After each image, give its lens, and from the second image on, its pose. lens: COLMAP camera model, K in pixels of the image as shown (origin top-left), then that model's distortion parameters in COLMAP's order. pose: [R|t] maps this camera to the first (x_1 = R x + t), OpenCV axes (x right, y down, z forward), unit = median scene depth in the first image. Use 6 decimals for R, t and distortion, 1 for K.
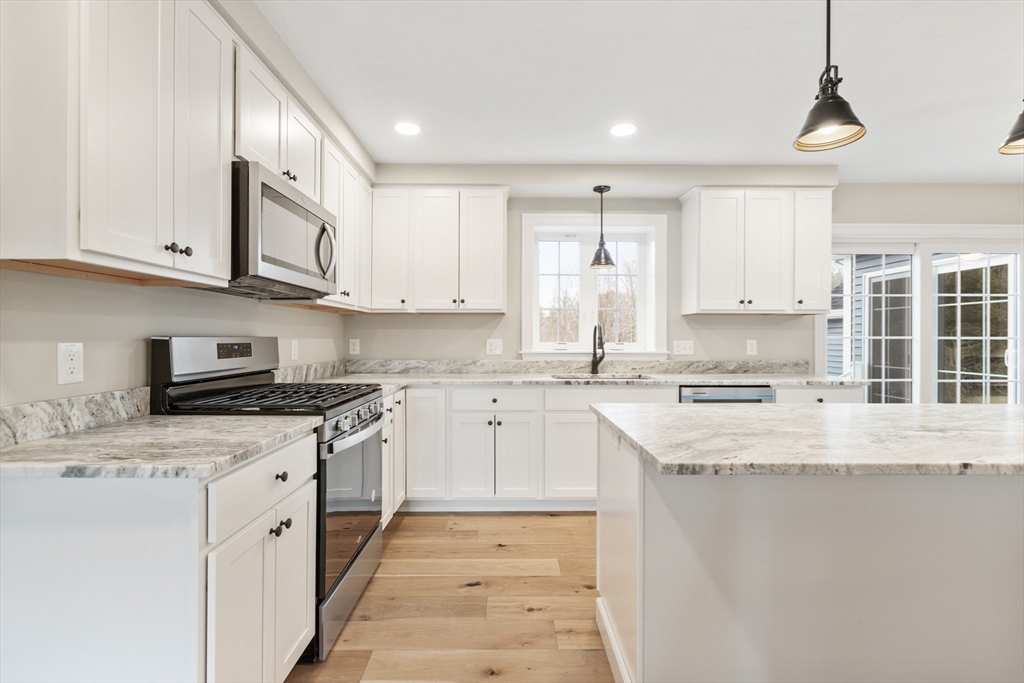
lens RADIAL K [[460.9, 0, 512.1], [0, 460.9, 336.7], [0, 0, 1]] dist [0.003107, 0.000076]
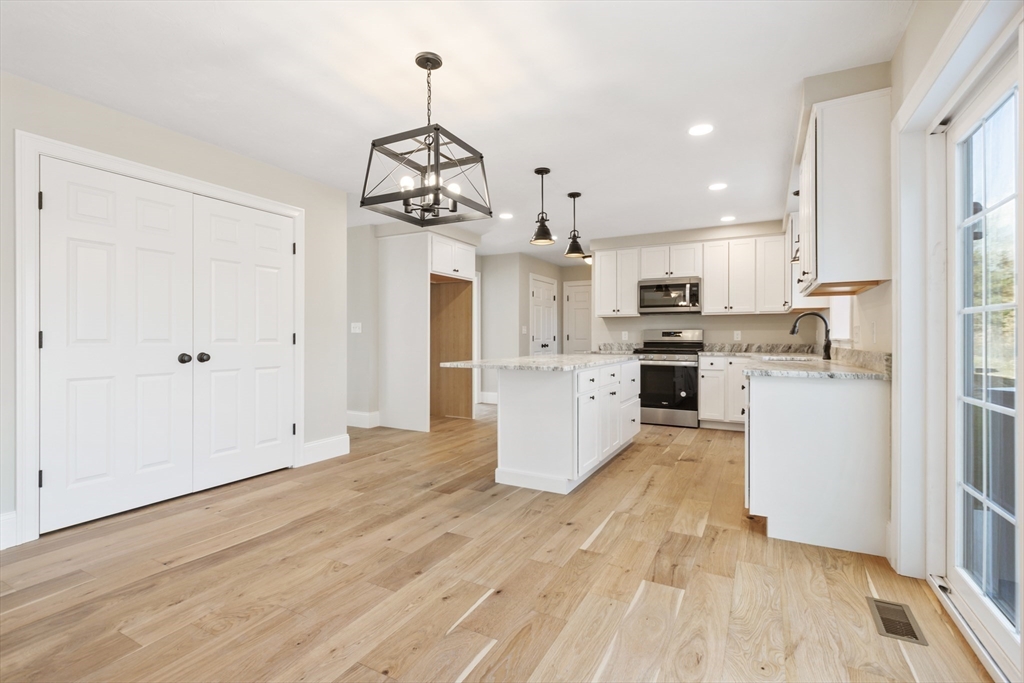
lens RADIAL K [[460.9, 0, 515.1], [0, 460.9, 337.6], [0, 0, 1]] dist [0.003107, 0.000076]
pose [[-0.473840, -0.002339, -0.880608, 1.563138], [-0.000735, 0.999997, -0.002261, 0.036995], [0.880611, -0.000424, -0.473840, 0.948175]]
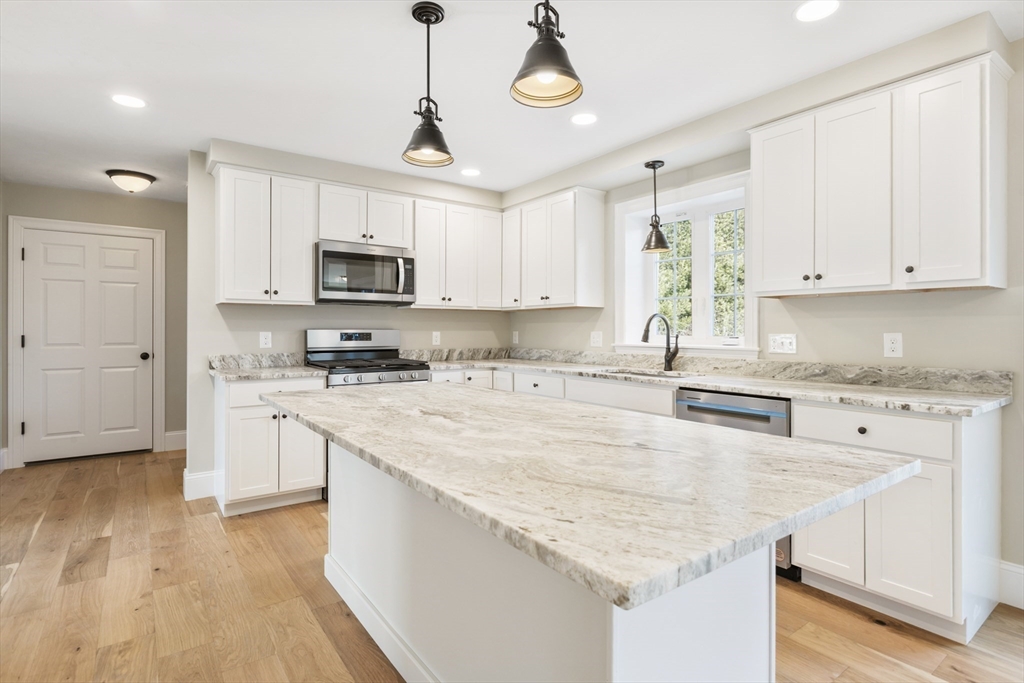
lens RADIAL K [[515.8, 0, 510.6], [0, 515.8, 328.6], [0, 0, 1]] dist [0.002383, -0.000358]
pose [[0.582215, -0.003299, -0.813028, 0.879093], [0.000880, 0.999994, -0.003428, 0.003041], [0.813035, 0.001280, 0.582214, 0.193756]]
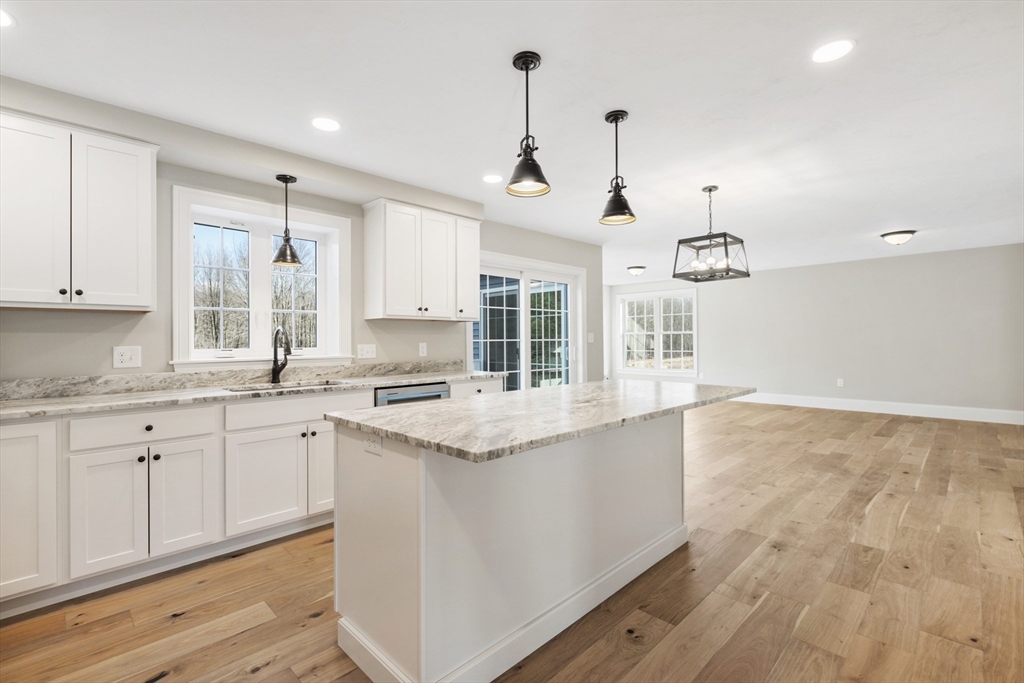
lens RADIAL K [[460.9, 0, 510.7], [0, 460.9, 335.7], [0, 0, 1]] dist [0.003107, 0.000076]
pose [[0.714953, -0.001093, 0.699172, -0.130524], [0.008960, 0.999931, -0.007599, -0.000507], [-0.699115, 0.011698, 0.714913, 0.045606]]
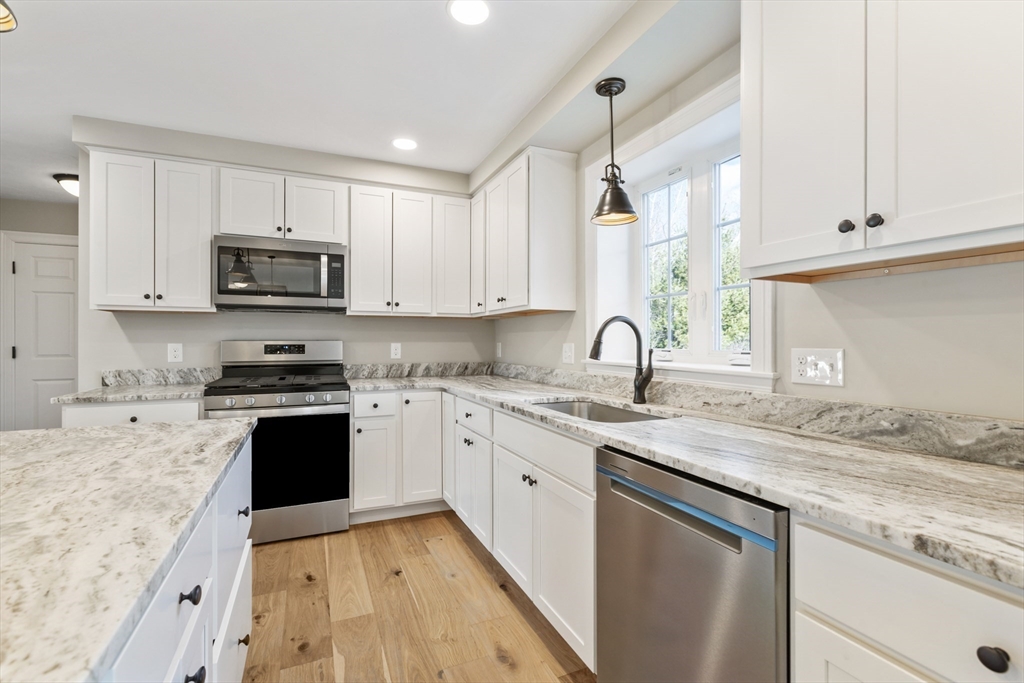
lens RADIAL K [[460.9, 0, 507.2], [0, 460.9, 341.2], [0, 0, 1]] dist [0.003107, 0.000076]
pose [[0.394229, -0.000943, -0.919012, 0.705055], [0.001393, 0.999999, -0.000428, 0.002506], [0.919011, -0.001112, 0.394229, 0.671624]]
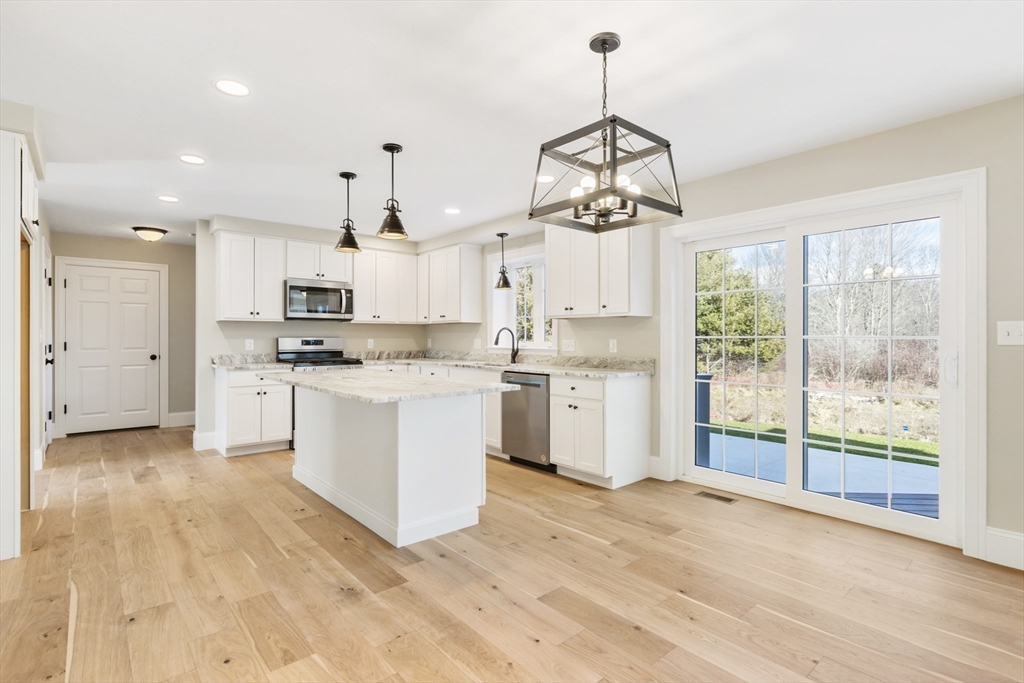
lens RADIAL K [[489.9, 0, 503.5], [0, 489.9, 338.4], [0, 0, 1]] dist [0.010340, -0.001688]
pose [[0.639904, -0.000603, -0.768454, 1.426470], [0.001852, 0.999998, 0.000757, 0.003377], [0.768452, -0.001907, 0.639904, 0.020324]]
